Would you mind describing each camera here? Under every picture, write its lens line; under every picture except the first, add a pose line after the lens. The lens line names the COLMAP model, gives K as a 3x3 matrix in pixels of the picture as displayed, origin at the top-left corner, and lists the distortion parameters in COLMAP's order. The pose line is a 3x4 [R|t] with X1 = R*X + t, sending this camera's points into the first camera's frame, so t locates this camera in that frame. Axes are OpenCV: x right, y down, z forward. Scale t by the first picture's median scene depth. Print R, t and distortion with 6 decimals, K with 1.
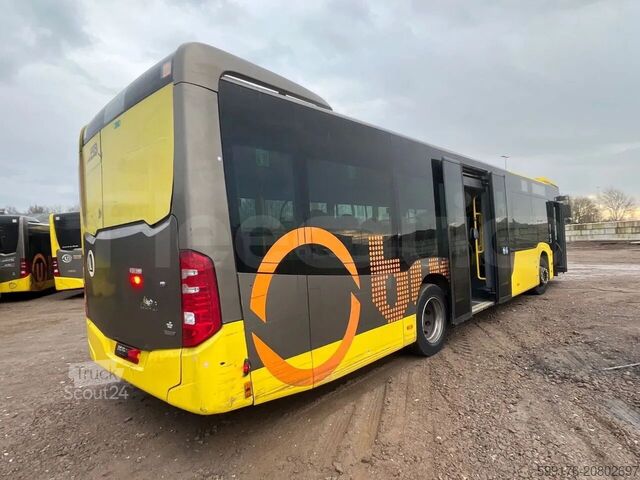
lens RADIAL K [[549.9, 0, 300.0], [0, 549.9, 249.2], [0, 0, 1]] dist [-0.025147, 0.003367]
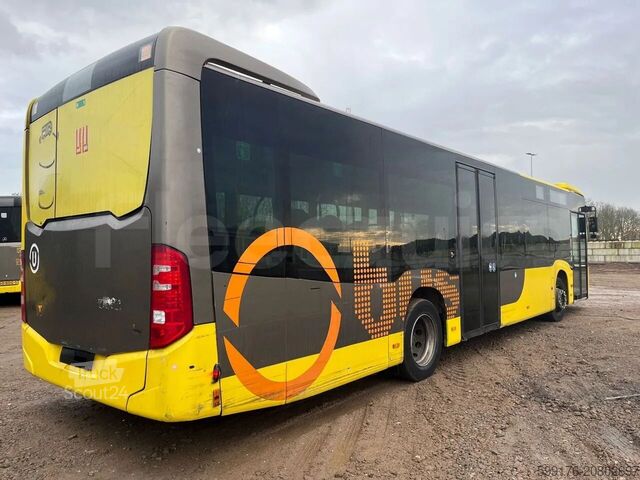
lens RADIAL K [[469.9, 0, 321.2], [0, 469.9, 229.8], [0, 0, 1]] dist [0.010298, 0.001446]
pose [[0.996378, 0.044394, 0.072527, 0.013641], [-0.042349, 0.998667, -0.029496, -0.015345], [-0.073739, 0.026317, 0.996930, 0.214347]]
